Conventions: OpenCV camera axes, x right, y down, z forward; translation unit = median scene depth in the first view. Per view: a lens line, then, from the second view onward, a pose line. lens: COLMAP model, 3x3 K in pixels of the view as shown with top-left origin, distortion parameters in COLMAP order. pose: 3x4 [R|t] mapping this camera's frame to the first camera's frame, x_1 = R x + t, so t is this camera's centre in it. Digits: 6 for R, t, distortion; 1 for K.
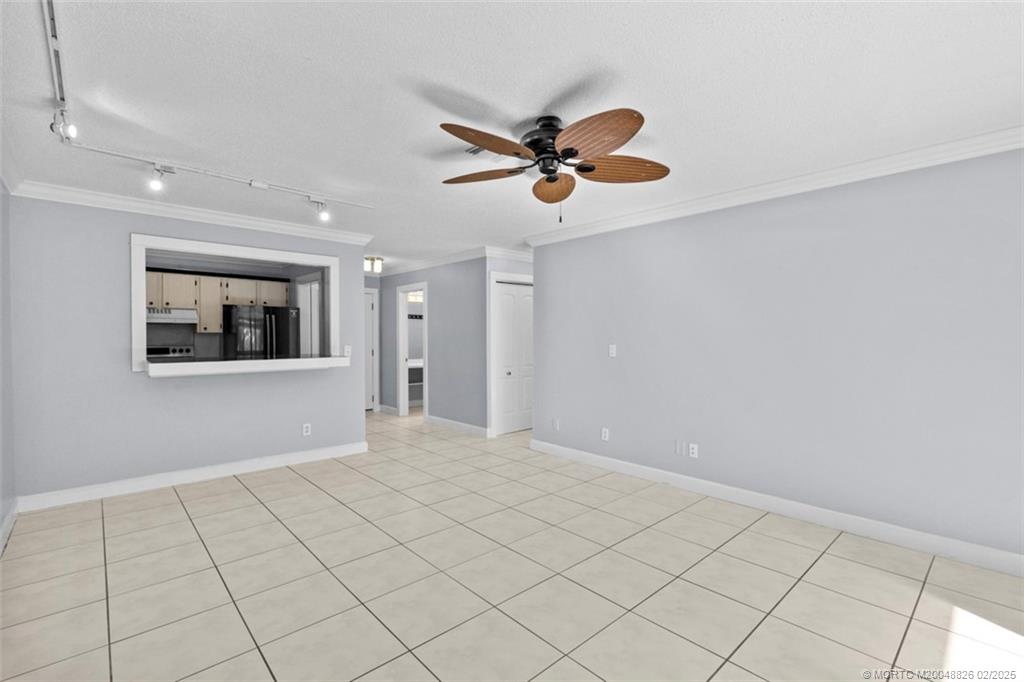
lens RADIAL K [[457.1, 0, 526.2], [0, 457.1, 344.3], [0, 0, 1]] dist [0.001685, -0.000161]
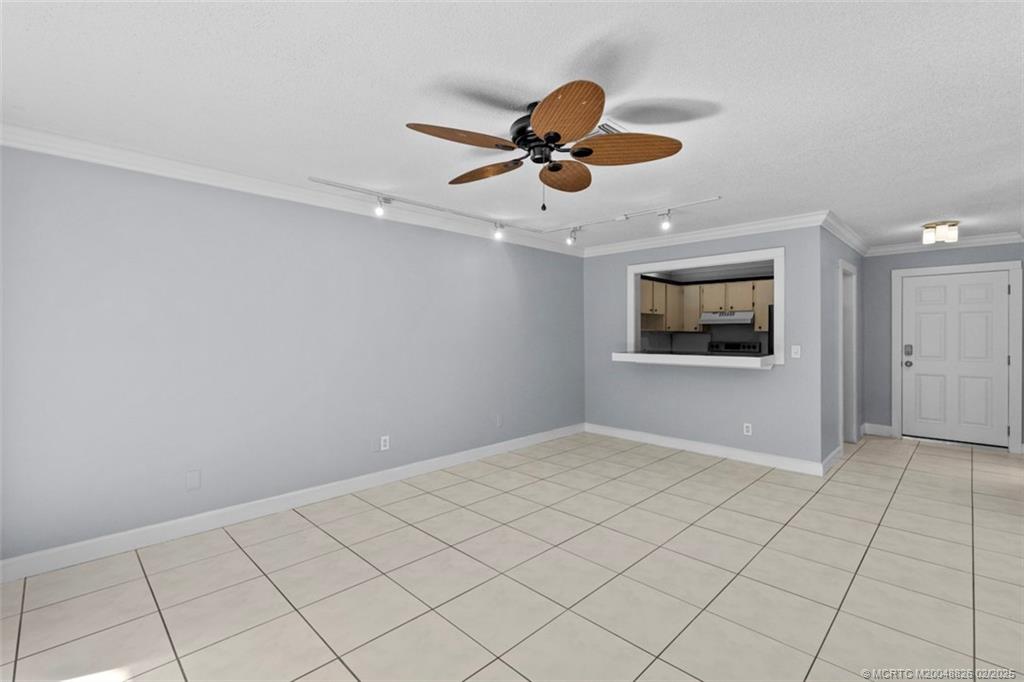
lens RADIAL K [[457.1, 0, 511.1], [0, 457.1, 336.4], [0, 0, 1]] dist [0.001685, -0.000161]
pose [[0.035864, 0.006102, -0.999338, 0.466087], [-0.019217, 0.999801, 0.005415, -0.008867], [0.999172, 0.019010, 0.035974, 0.428732]]
